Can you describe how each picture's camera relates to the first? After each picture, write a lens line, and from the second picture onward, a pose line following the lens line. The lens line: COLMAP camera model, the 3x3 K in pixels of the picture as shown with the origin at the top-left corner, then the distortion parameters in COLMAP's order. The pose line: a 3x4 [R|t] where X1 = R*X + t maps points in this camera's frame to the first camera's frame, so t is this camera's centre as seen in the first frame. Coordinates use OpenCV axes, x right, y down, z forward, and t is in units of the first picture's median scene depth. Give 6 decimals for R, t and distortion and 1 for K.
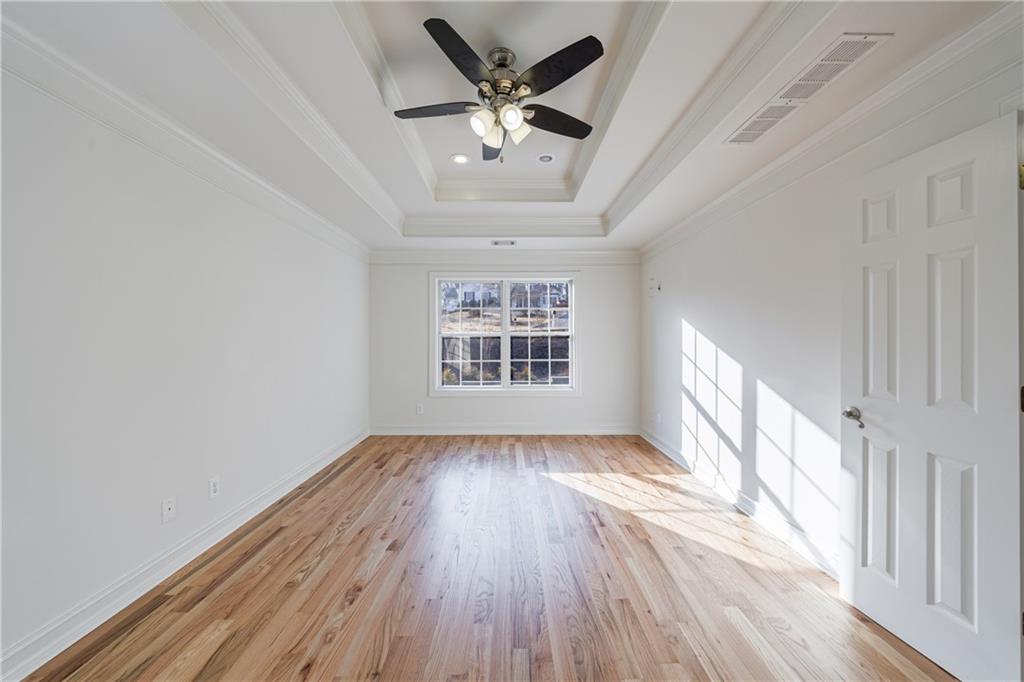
lens RADIAL K [[398.5, 0, 510.8], [0, 398.5, 338.0], [0, 0, 1]] dist [-0.014037, -0.000334]
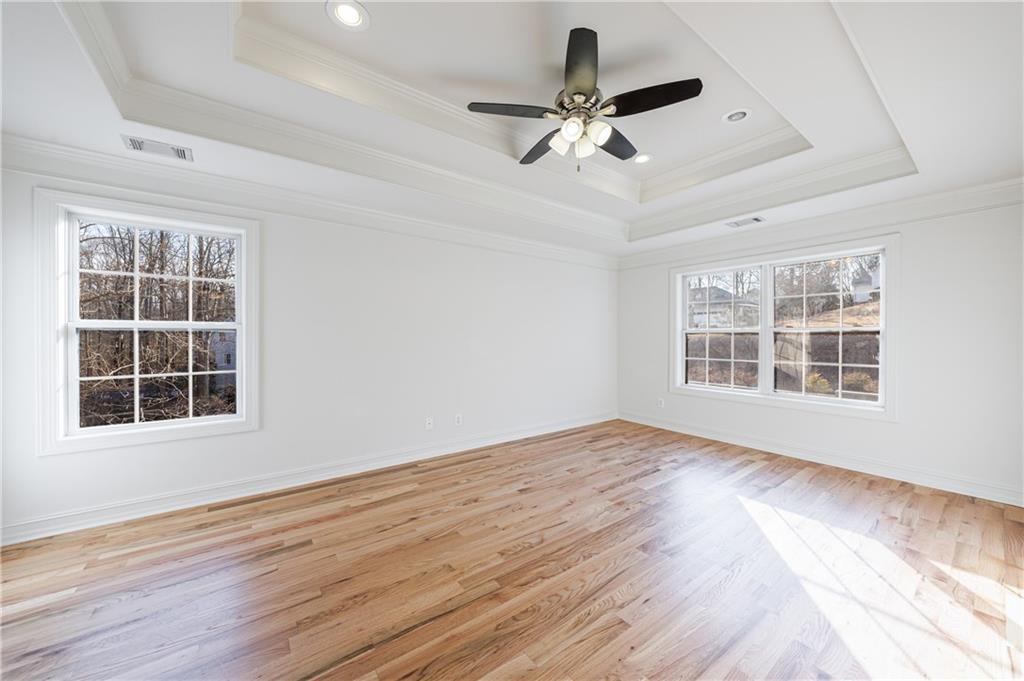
lens RADIAL K [[361.5, 0, 496.6], [0, 361.5, 336.6], [0, 0, 1]] dist [0.000863, -0.002252]
pose [[0.569435, 0.003588, -0.822029, 0.421571], [-0.004786, 0.999988, 0.001050, 0.010033], [0.822022, 0.003337, 0.569445, 0.159832]]
